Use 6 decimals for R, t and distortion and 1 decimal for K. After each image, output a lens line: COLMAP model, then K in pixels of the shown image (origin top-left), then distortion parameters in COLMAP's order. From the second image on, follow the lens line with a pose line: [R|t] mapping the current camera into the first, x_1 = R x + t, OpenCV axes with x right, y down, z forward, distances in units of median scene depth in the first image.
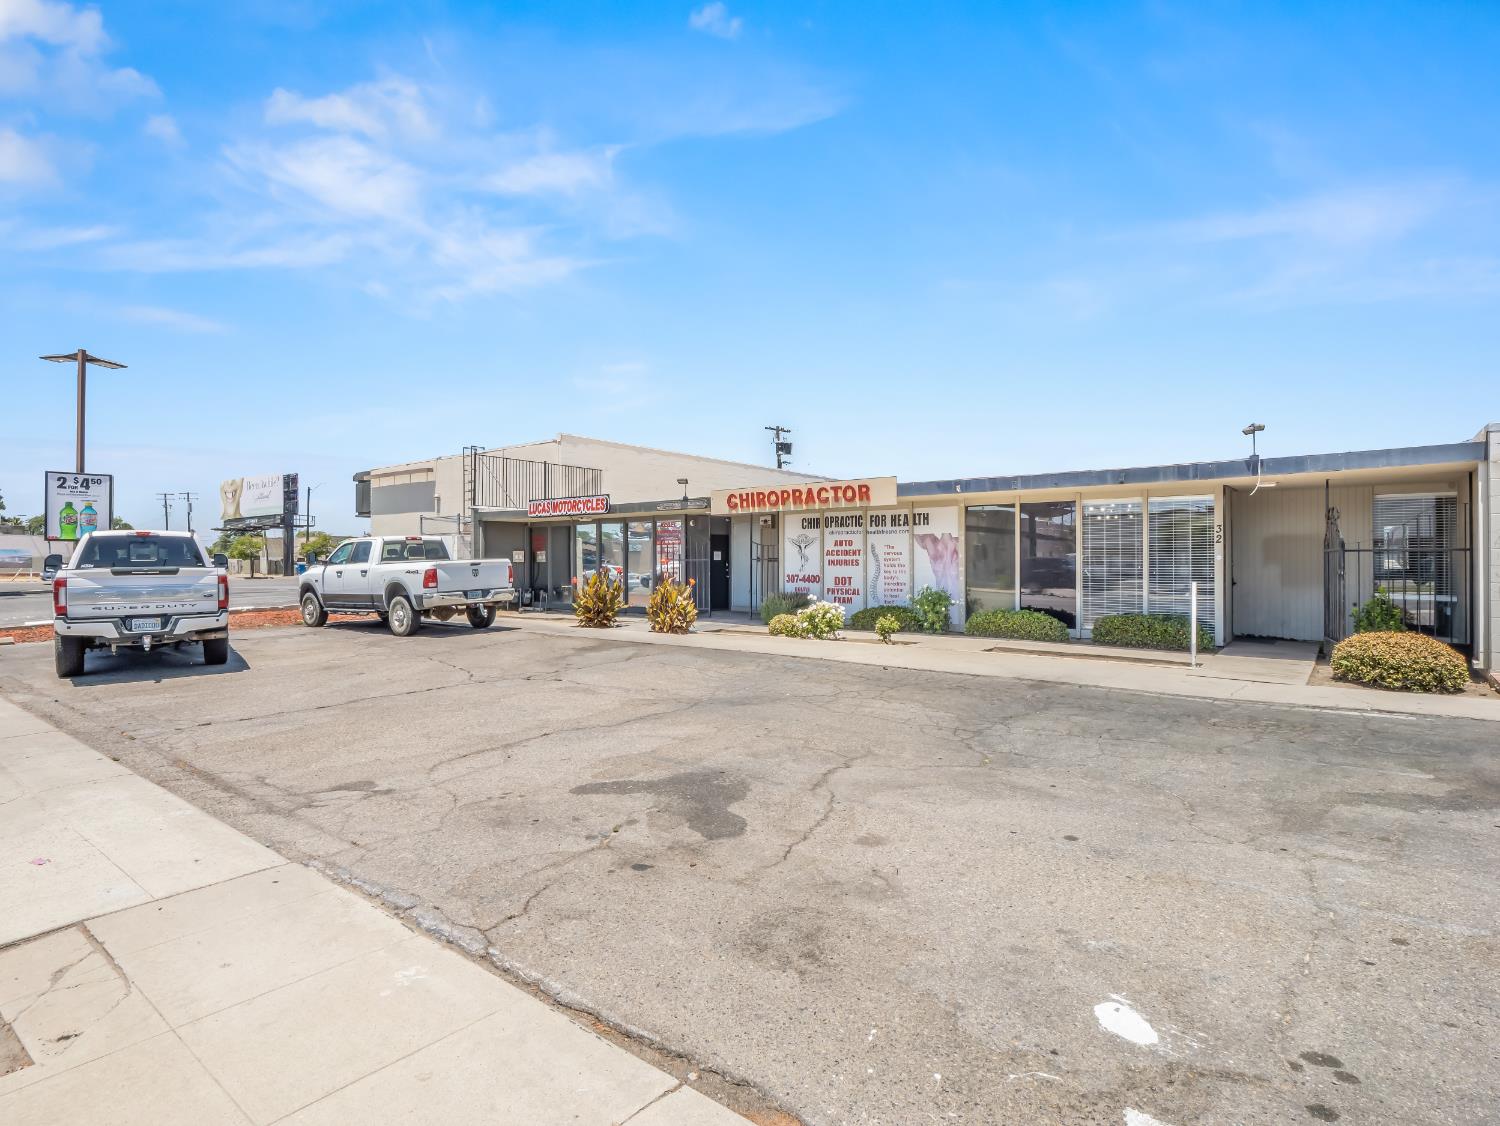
lens RADIAL K [[783.5, 0, 752.2], [0, 783.5, 572.0], [0, 0, 1]] dist [-0.001990, -0.001393]
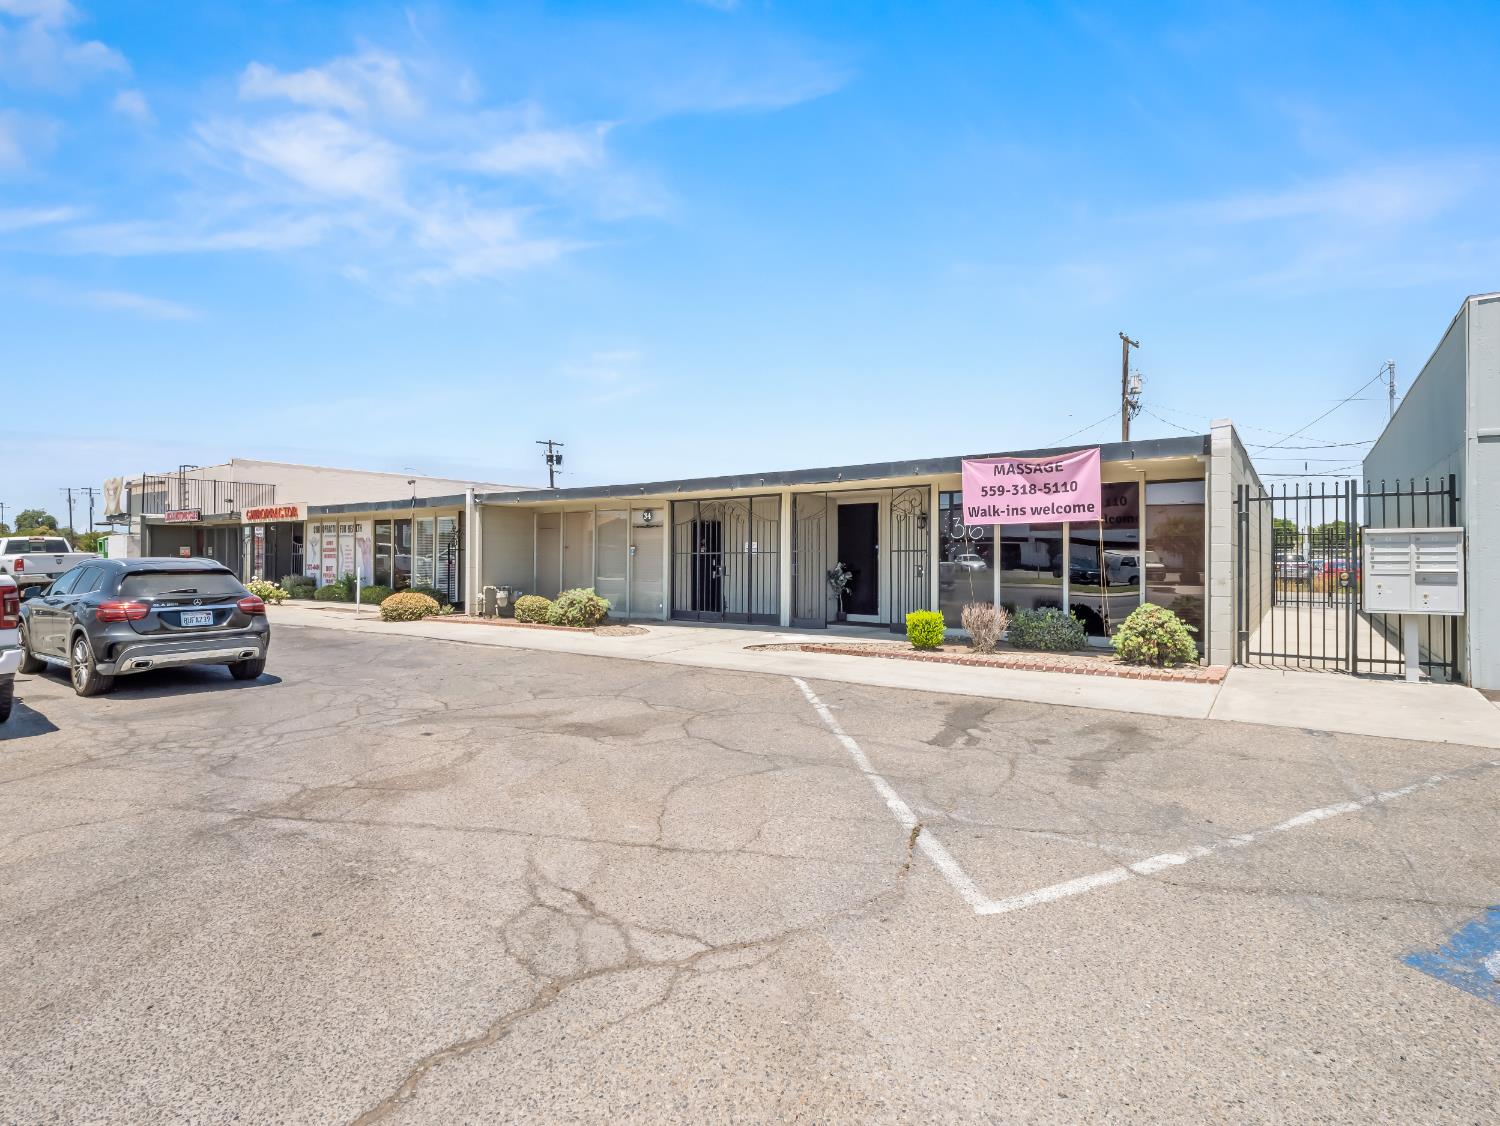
lens RADIAL K [[845.2, 0, 750.0], [0, 845.2, 563.0], [0, 0, 1]] dist [0.004000, 0.002490]
pose [[0.999700, 0.012334, -0.021153, 0.352691], [-0.012601, 0.999842, -0.012560, 0.003762], [0.020994, 0.012823, 0.999697, -0.219057]]
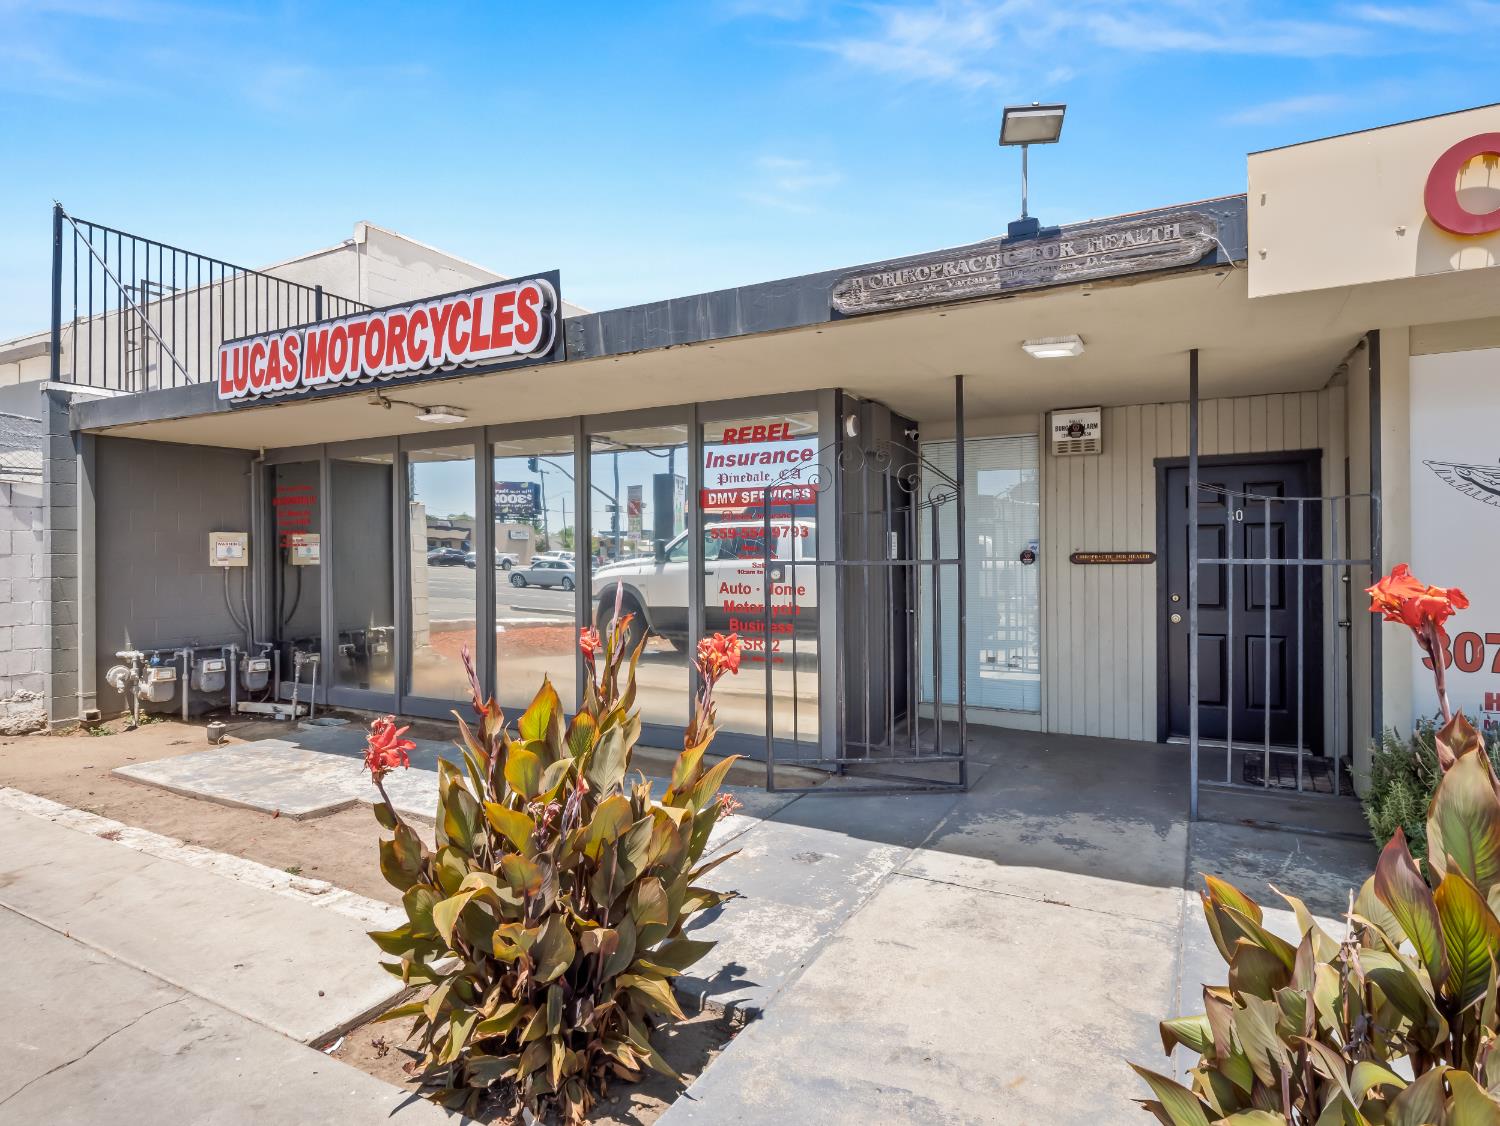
lens RADIAL K [[845.2, 0, 750.0], [0, 845.2, 563.0], [0, 0, 1]] dist [0.004000, 0.002490]
pose [[0.988005, -0.004739, 0.154350, -0.068622], [0.005001, 0.999987, -0.001306, -0.006396], [-0.154341, 0.002062, 0.988015, 0.311693]]
